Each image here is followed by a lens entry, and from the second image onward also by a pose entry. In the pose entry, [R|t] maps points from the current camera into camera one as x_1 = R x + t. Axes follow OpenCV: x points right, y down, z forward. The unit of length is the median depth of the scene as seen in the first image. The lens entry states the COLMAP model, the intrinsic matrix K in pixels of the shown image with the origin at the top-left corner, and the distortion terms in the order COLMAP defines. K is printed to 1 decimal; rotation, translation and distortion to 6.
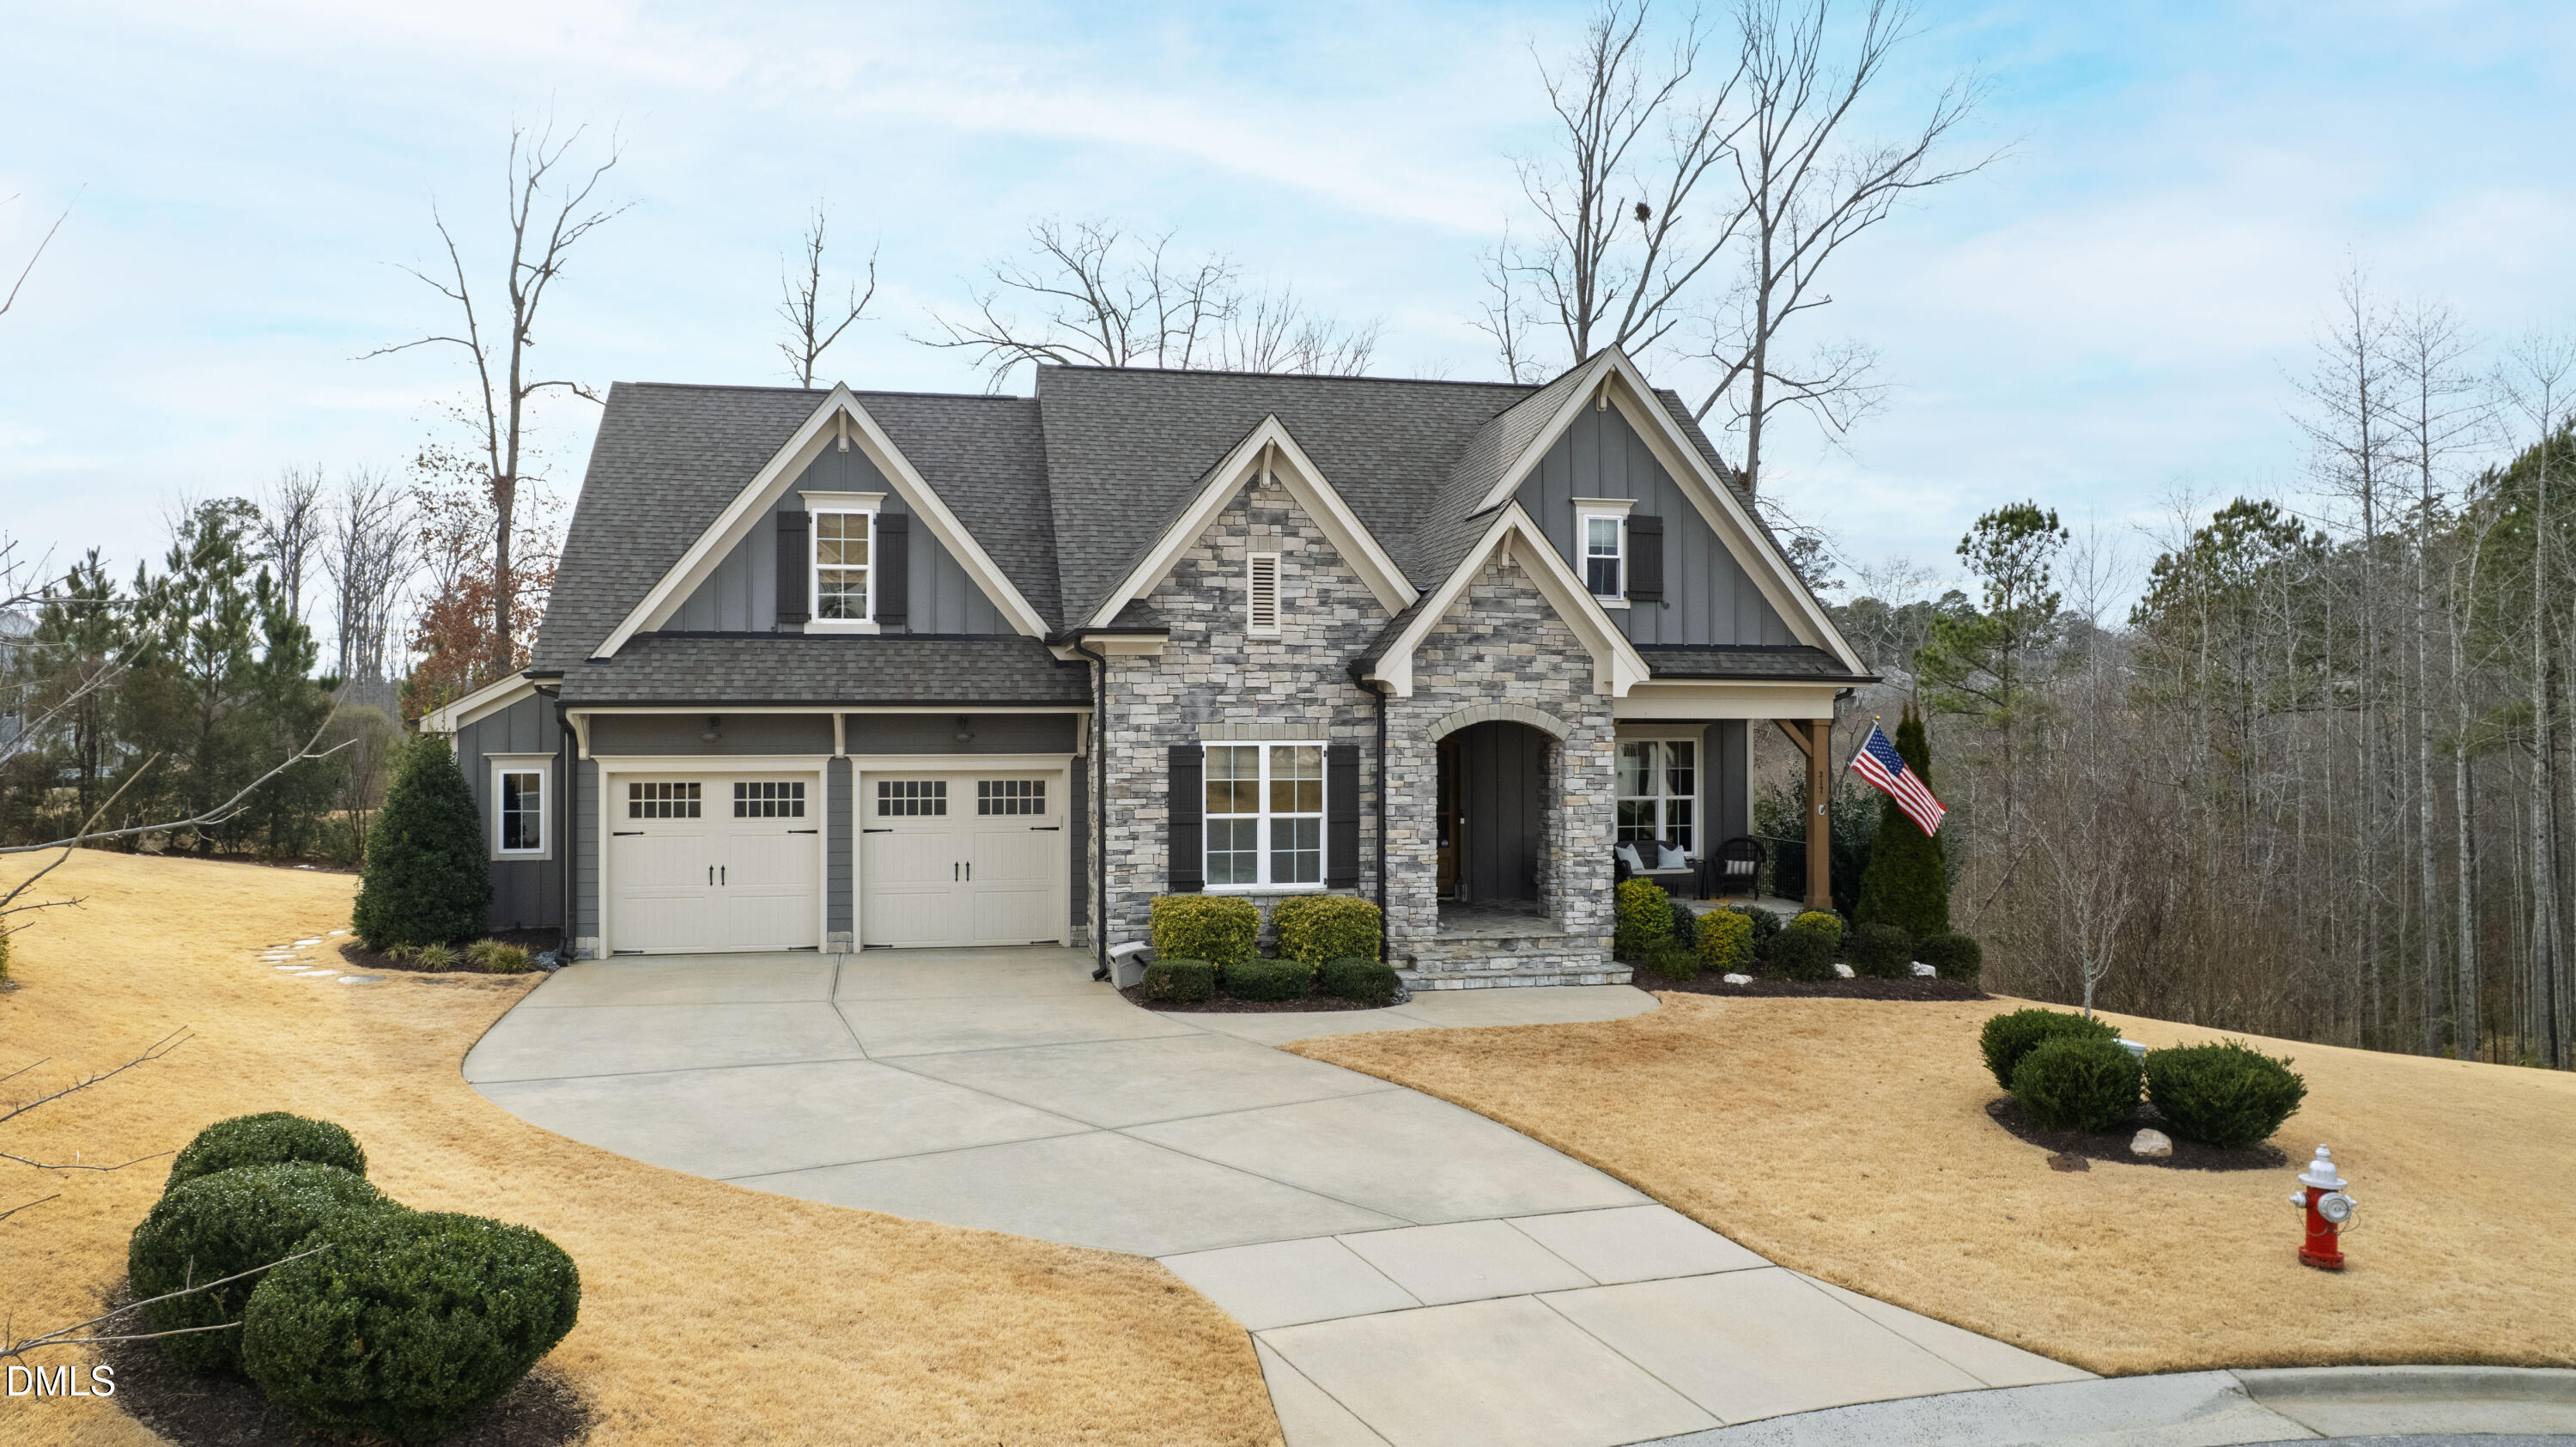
lens RADIAL K [[1714.4, 0, 1287.9], [0, 1714.4, 684.7], [0, 0, 1]] dist [-0.035197, 0.000614]
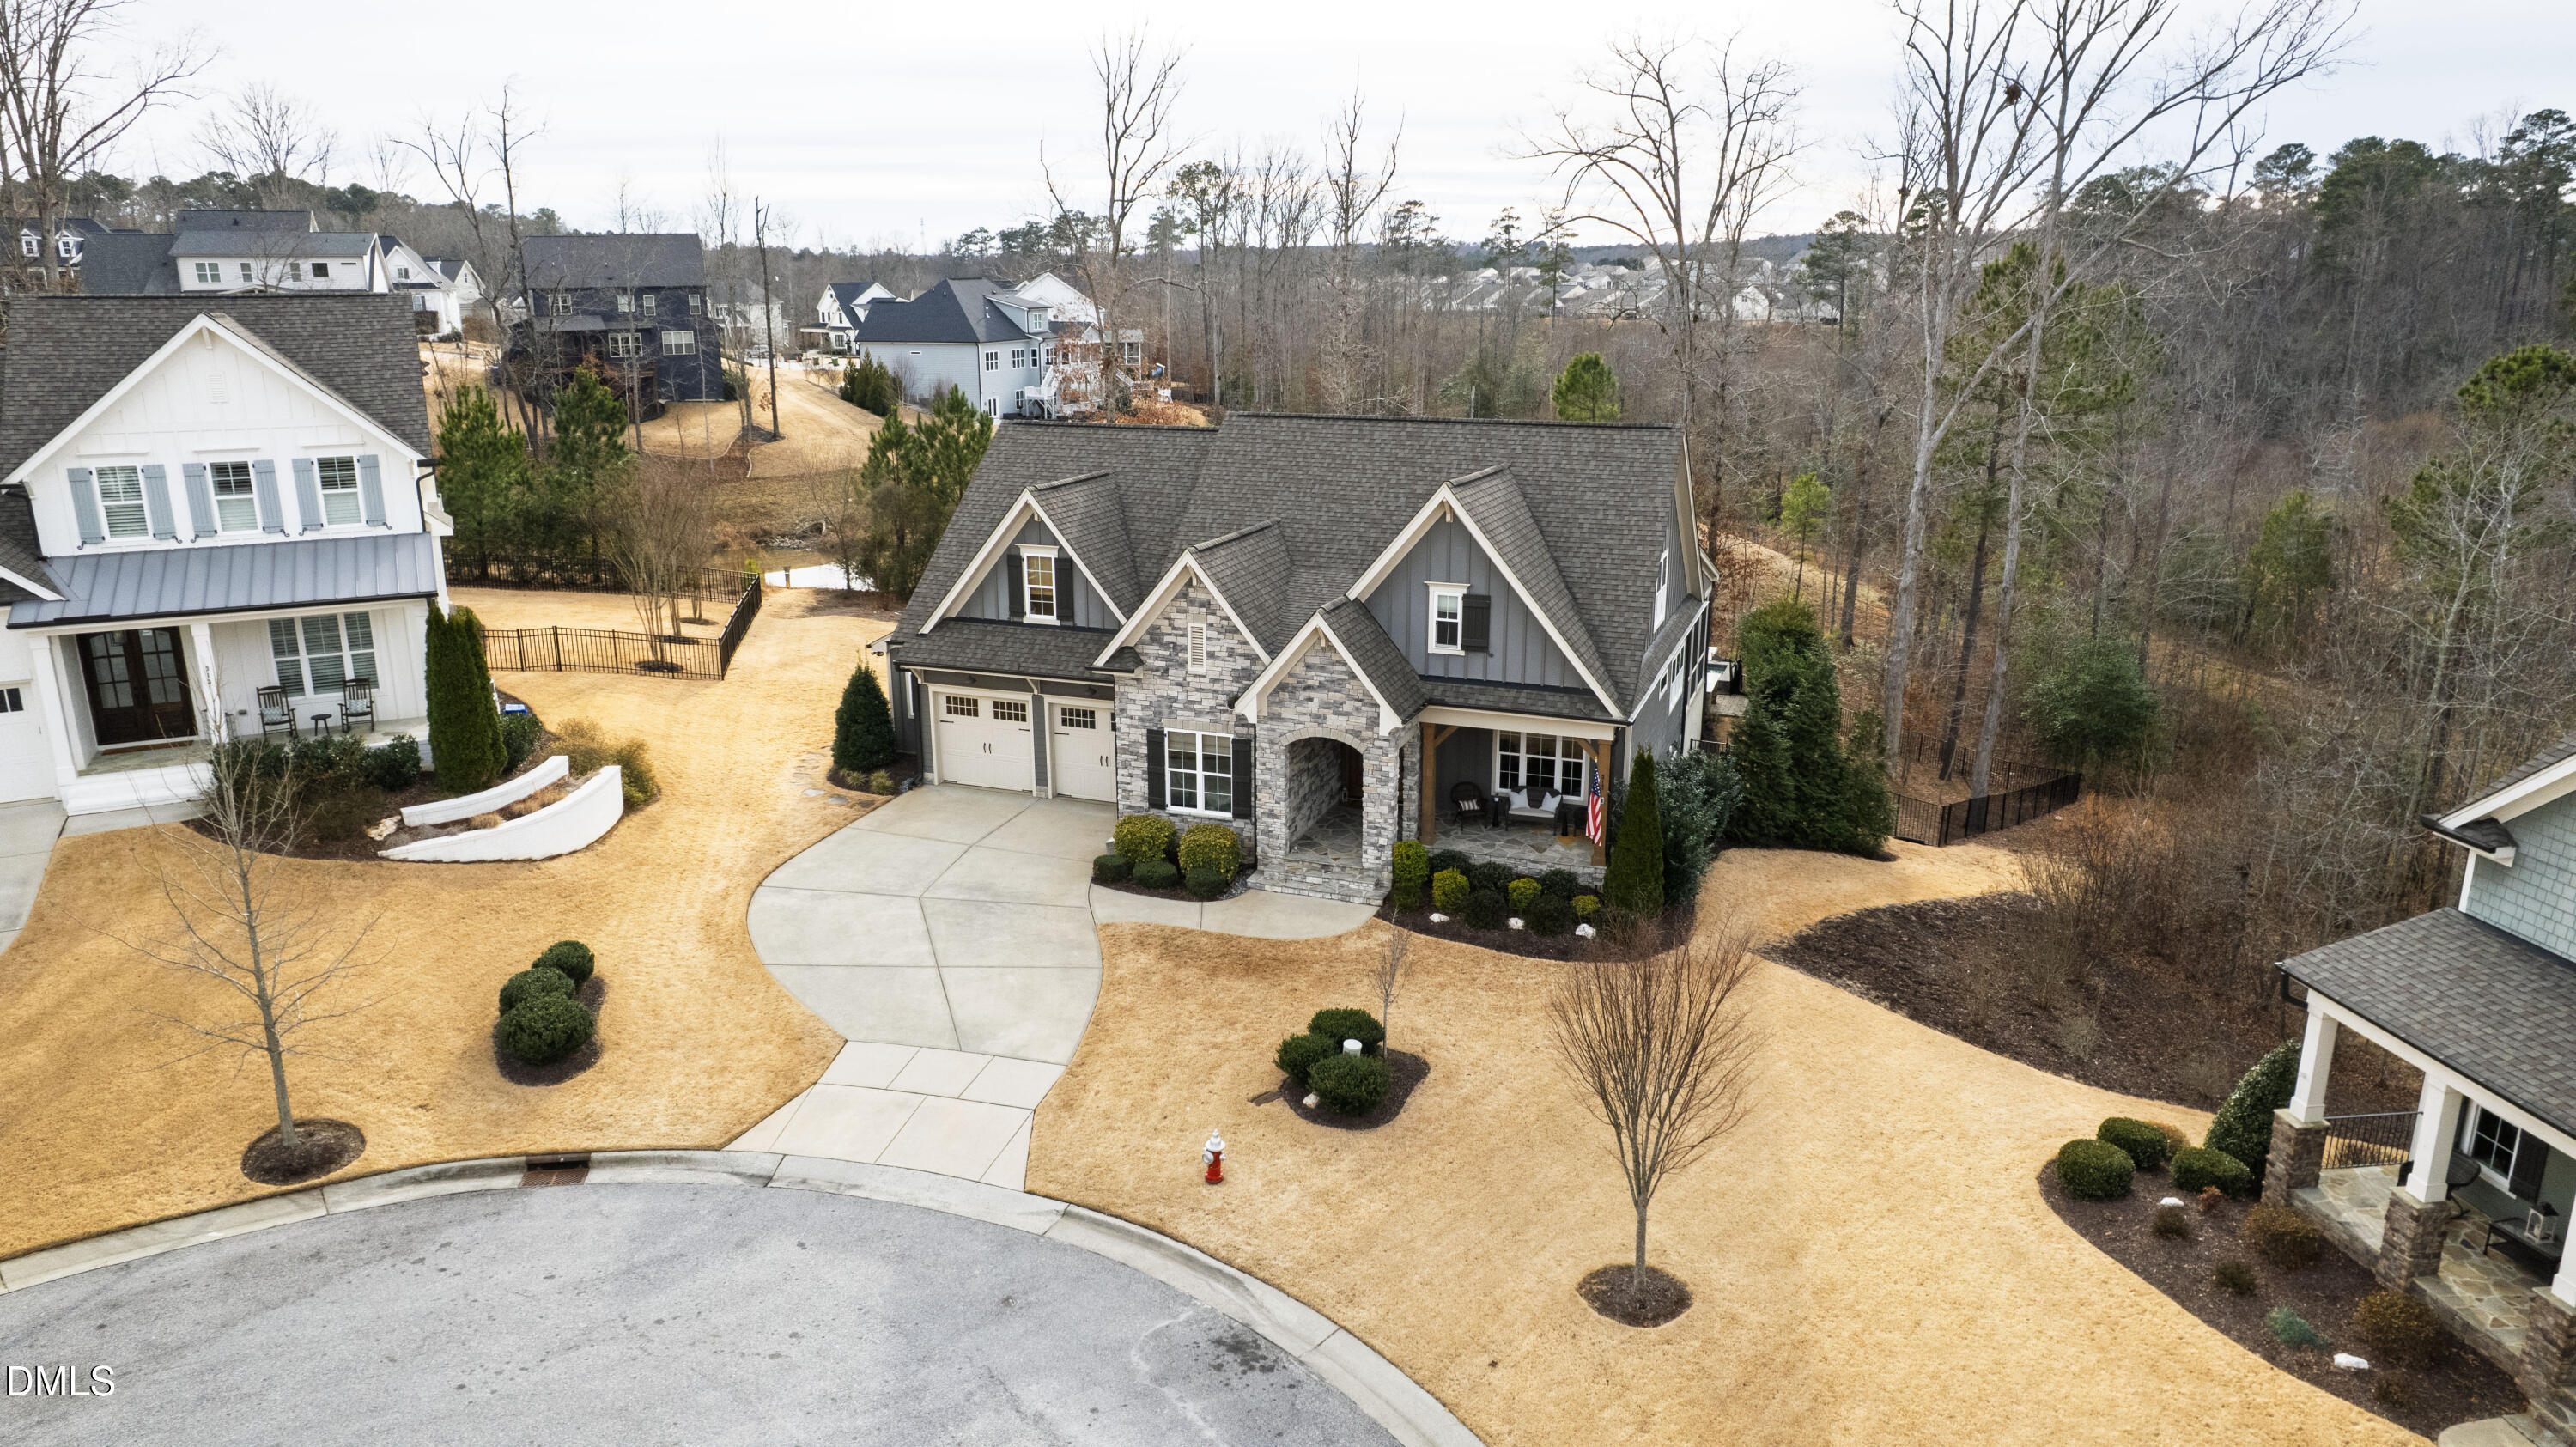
lens RADIAL K [[1649.3, 0, 1289.6], [0, 1649.3, 713.7], [0, 0, 1]] dist [-0.067655, 0.050314]
pose [[0.840814, 0.140054, -0.522893, 0.915329], [0.012937, 0.960476, 0.278061, -0.437962], [0.541170, -0.240562, 0.805770, -0.274612]]
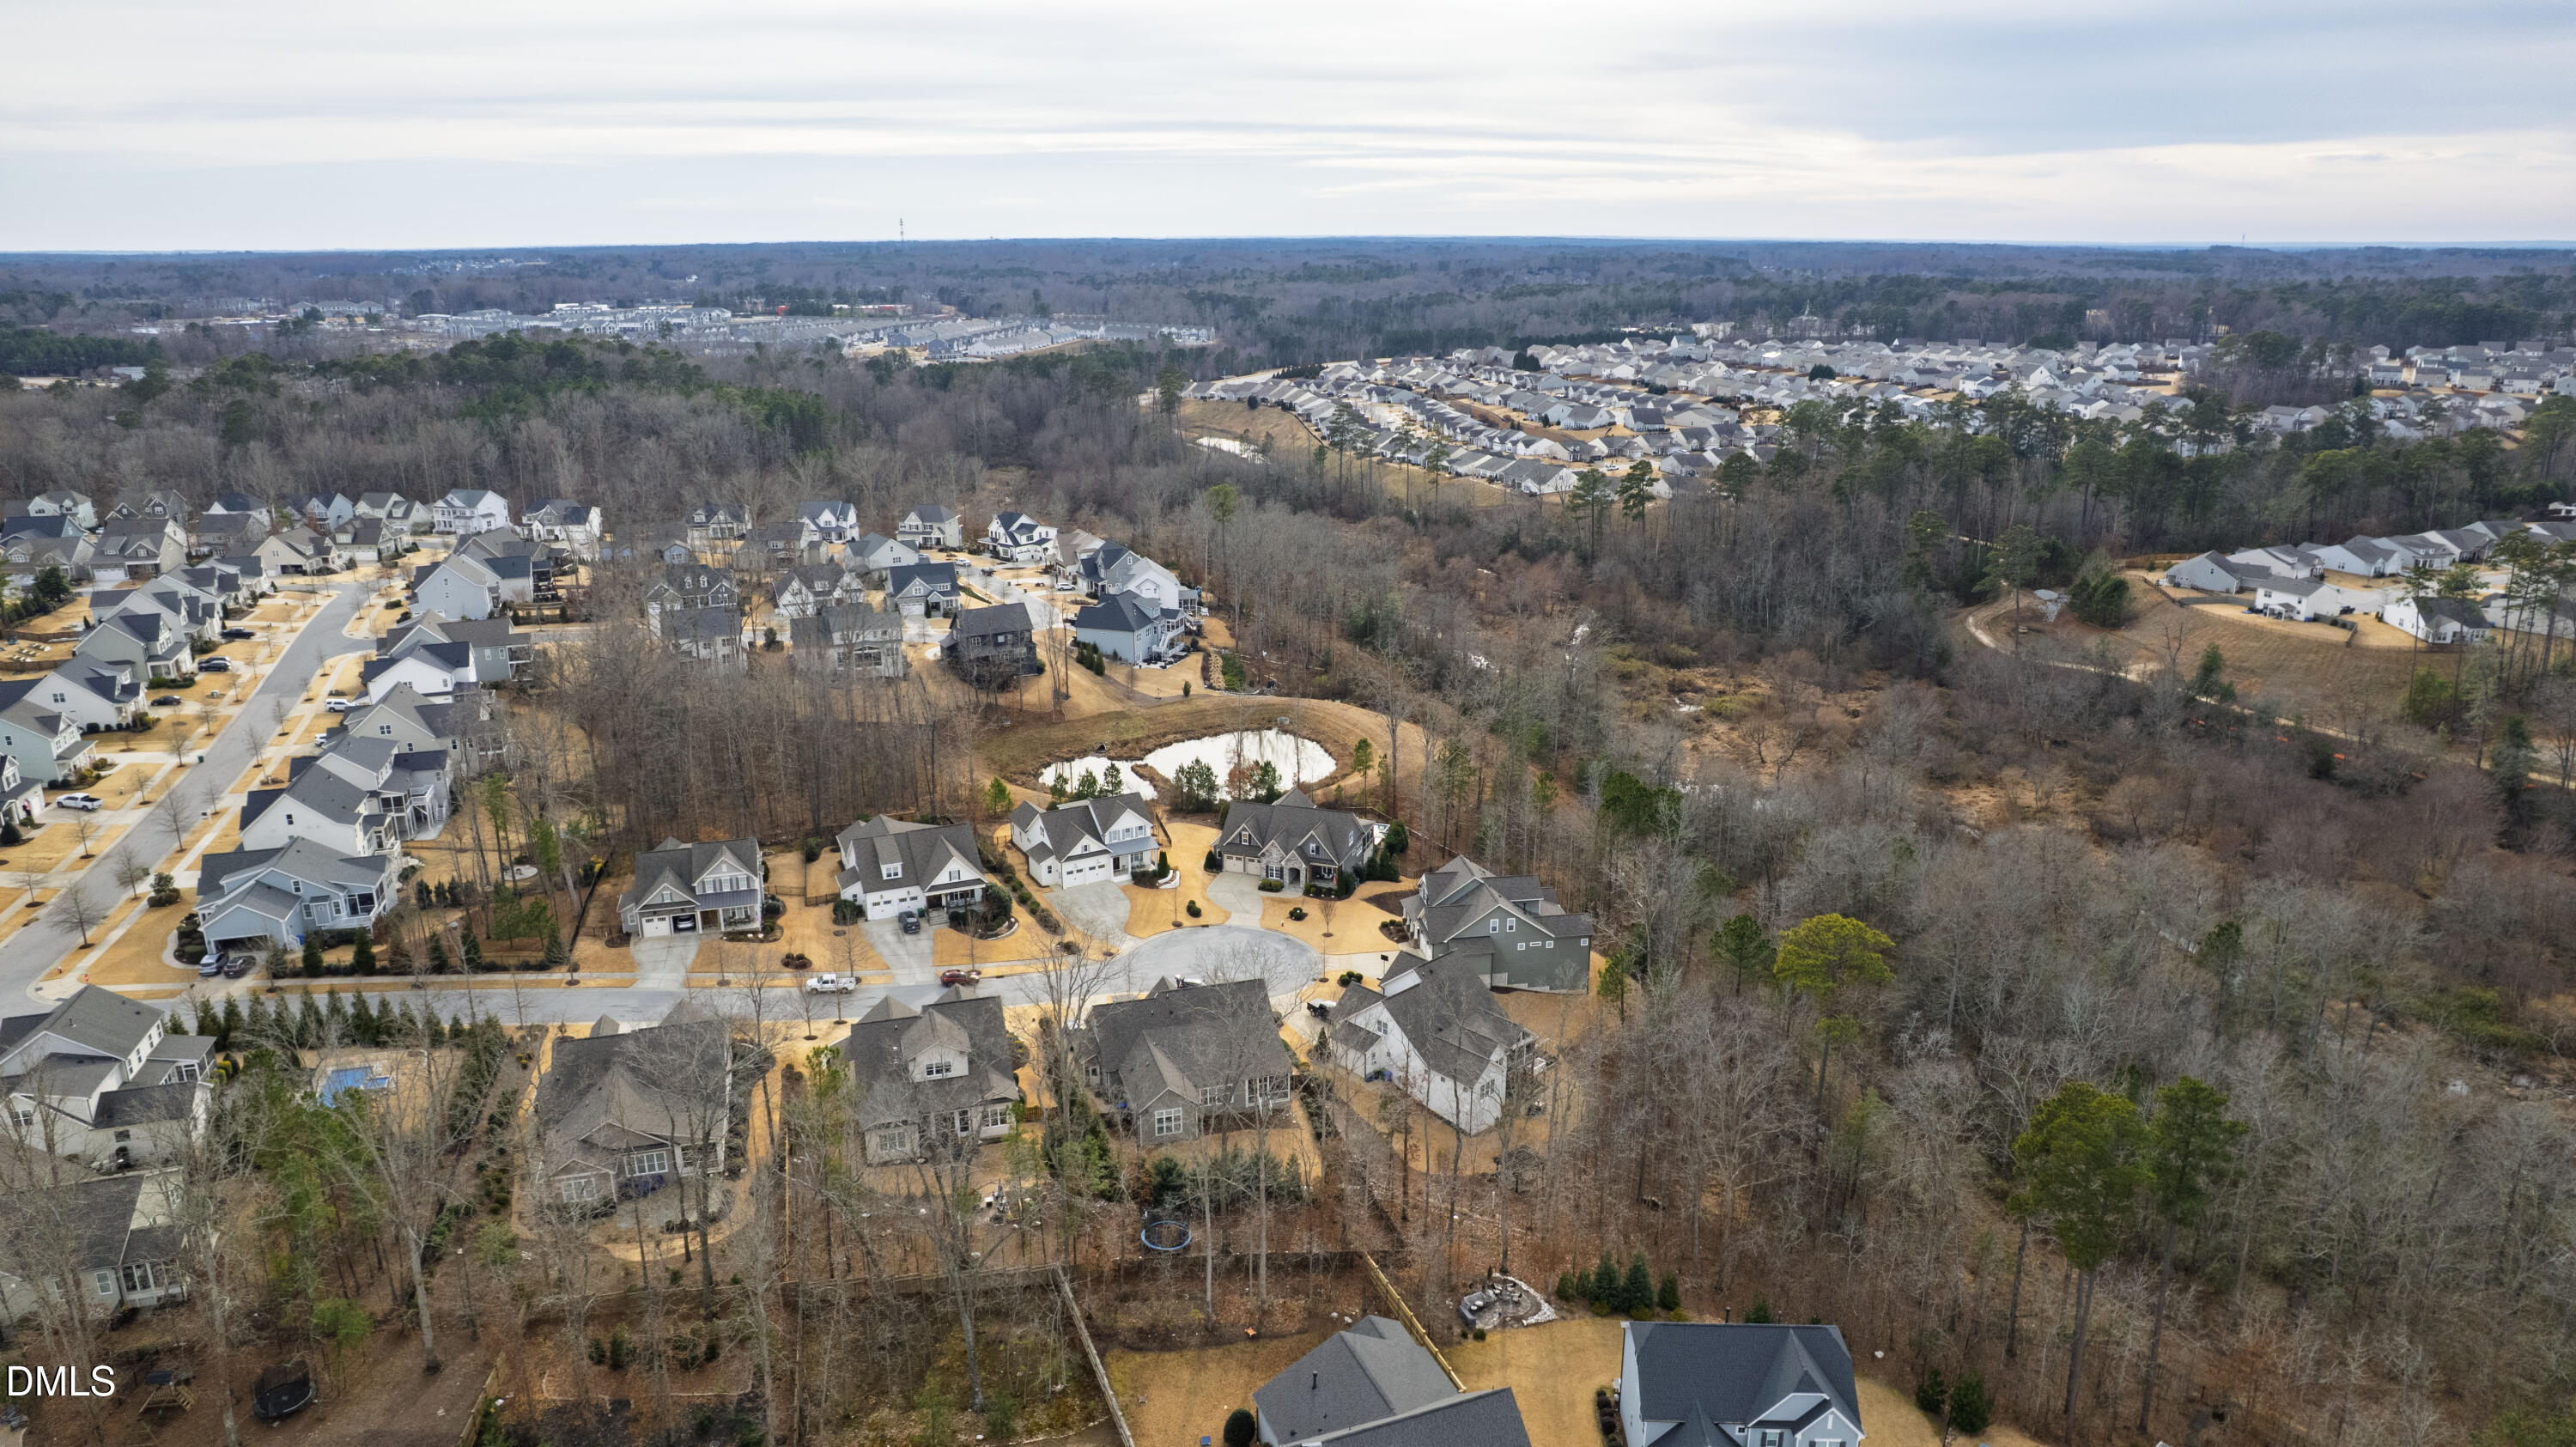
lens RADIAL K [[1649.3, 0, 1289.6], [0, 1649.3, 713.7], [0, 0, 1]] dist [-0.067655, 0.050314]
pose [[0.855653, 0.148644, -0.495744, 5.112192], [0.012805, 0.951495, 0.307398, -4.100258], [0.517391, -0.269374, 0.812246, -7.197206]]
